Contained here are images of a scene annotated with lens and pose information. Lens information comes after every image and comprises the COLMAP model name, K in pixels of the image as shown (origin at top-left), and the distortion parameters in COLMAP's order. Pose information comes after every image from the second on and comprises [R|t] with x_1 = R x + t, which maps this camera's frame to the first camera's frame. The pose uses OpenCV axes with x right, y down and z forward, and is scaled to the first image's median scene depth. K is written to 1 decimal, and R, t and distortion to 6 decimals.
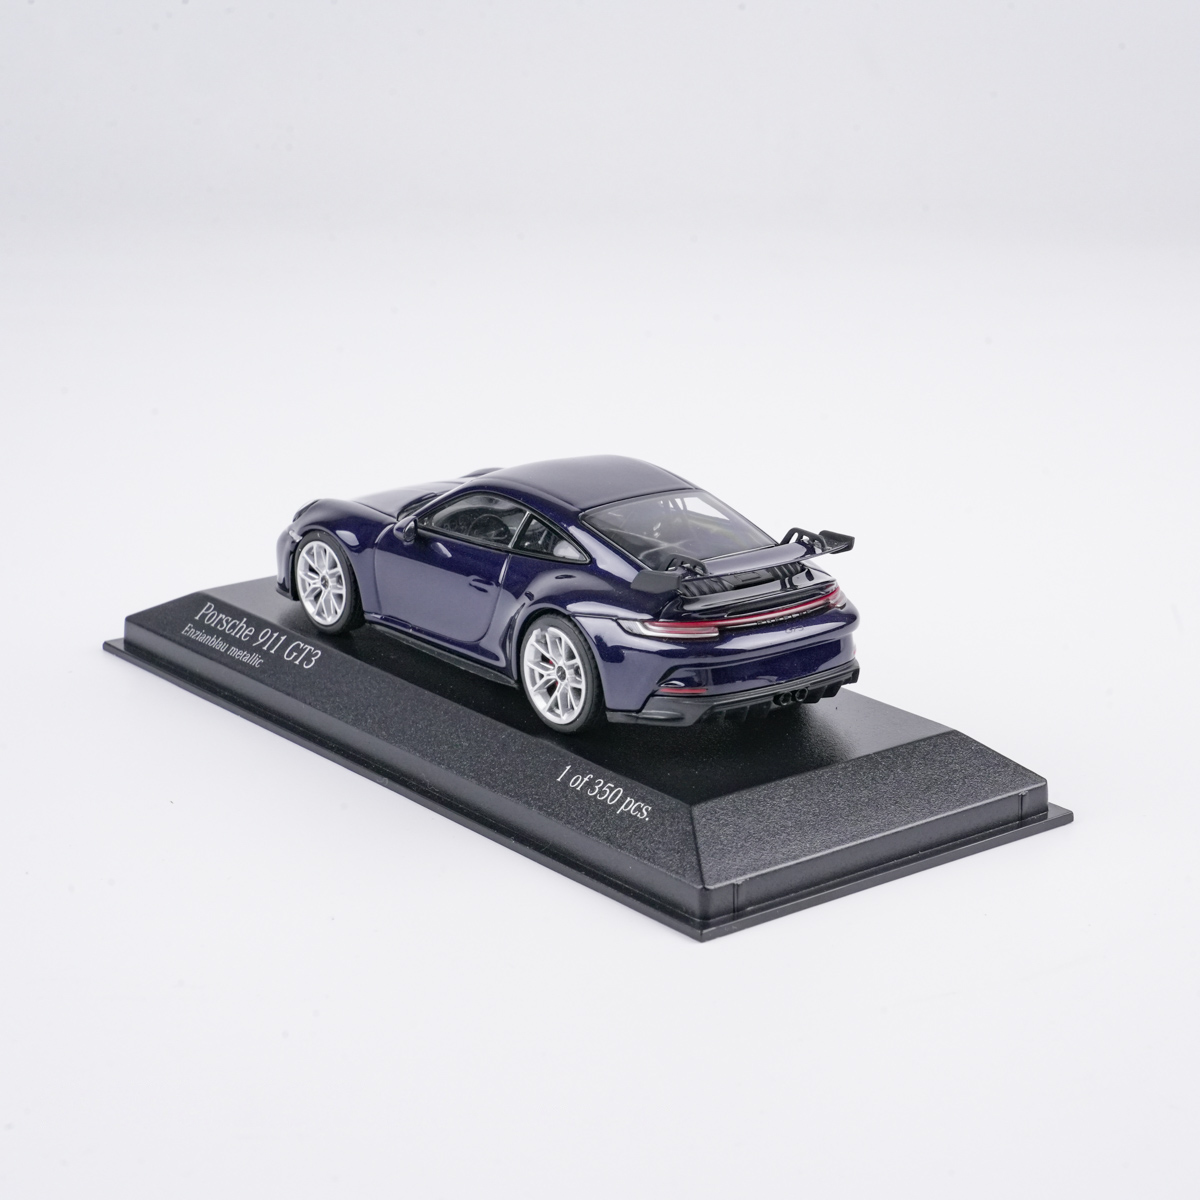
lens RADIAL K [[2863.5, 0, 600.0], [0, 2863.5, 600.0], [0, 0, 1]] dist [0.044696, 0.210990]
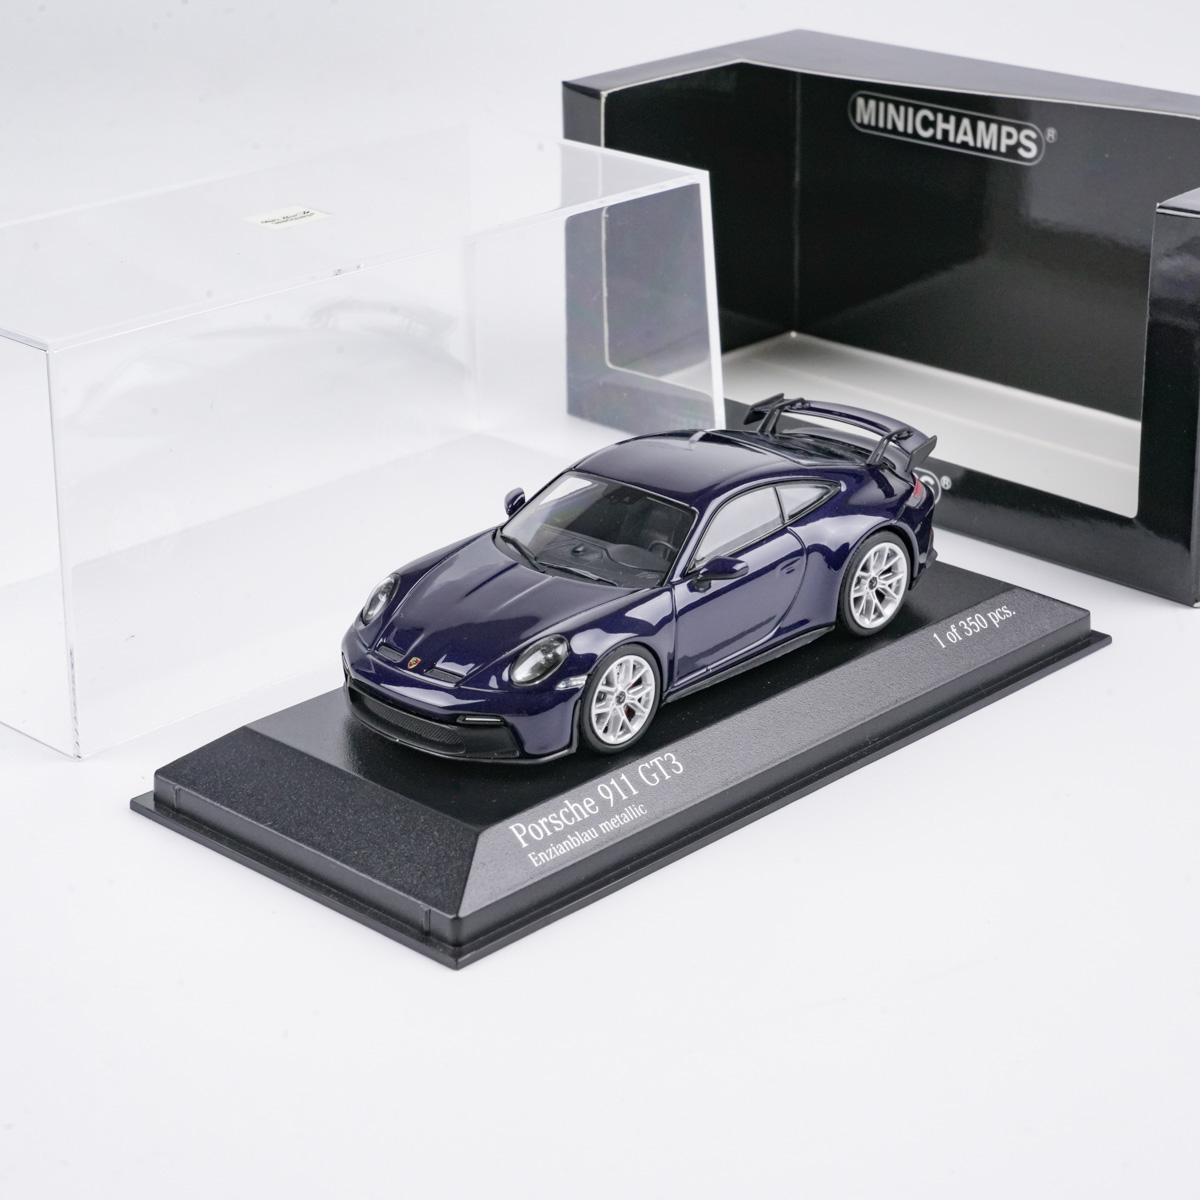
lens RADIAL K [[2863.5, 0, 600.0], [0, 2863.5, 600.0], [0, 0, 1]] dist [0.044696, 0.210990]
pose [[-0.121367, -0.390063, 0.912754, -1.027887], [0.292319, 0.864727, 0.408408, -0.458246], [-0.948588, 0.316382, 0.009074, 1.096291]]
